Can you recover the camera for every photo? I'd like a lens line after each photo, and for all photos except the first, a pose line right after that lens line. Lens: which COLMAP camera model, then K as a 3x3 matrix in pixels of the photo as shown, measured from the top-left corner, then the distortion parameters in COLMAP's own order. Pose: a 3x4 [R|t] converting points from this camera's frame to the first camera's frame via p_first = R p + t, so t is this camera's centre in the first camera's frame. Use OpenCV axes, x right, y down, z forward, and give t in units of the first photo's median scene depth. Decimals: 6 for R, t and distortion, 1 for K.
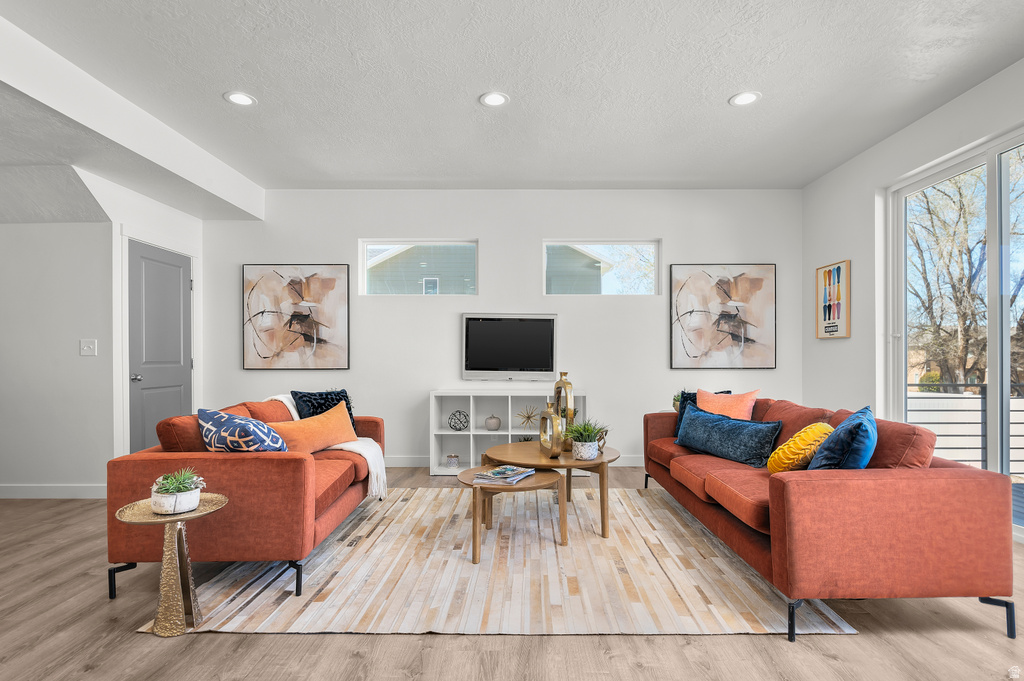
lens RADIAL K [[521.5, 0, 514.8], [0, 521.5, 359.9], [0, 0, 1]] dist [-0.000885, -0.000794]
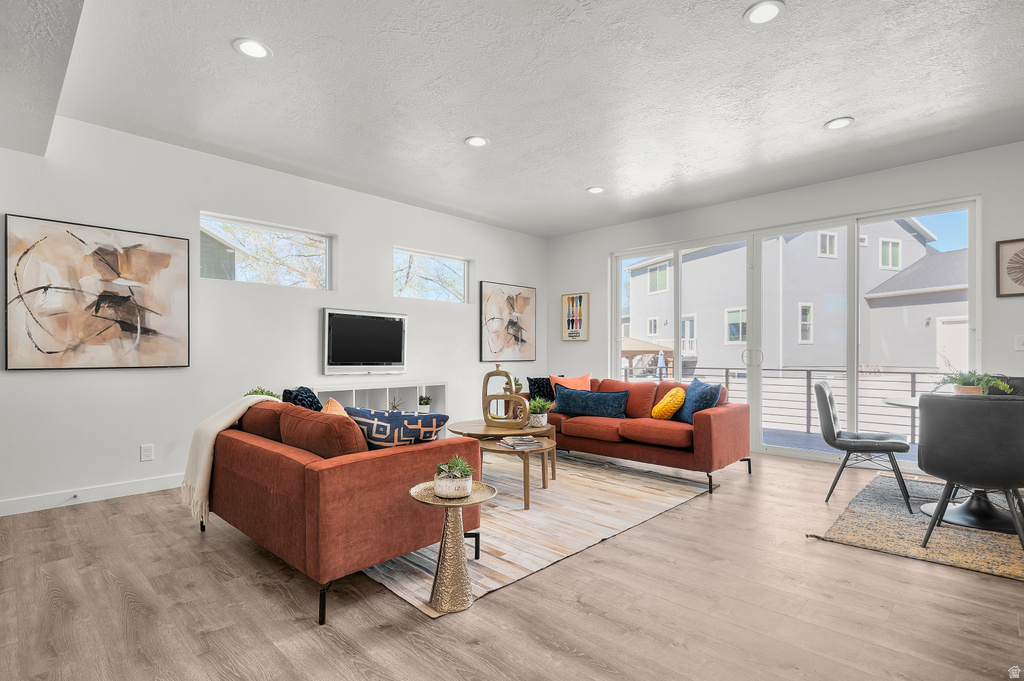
lens RADIAL K [[498.2, 0, 517.3], [0, 498.2, 355.8], [0, 0, 1]] dist [0.001051, -0.000398]
pose [[0.692080, -0.003195, 0.721813, -0.532477], [0.002724, 0.999995, 0.001814, 0.000463], [-0.721815, 0.000711, 0.692085, 0.080119]]
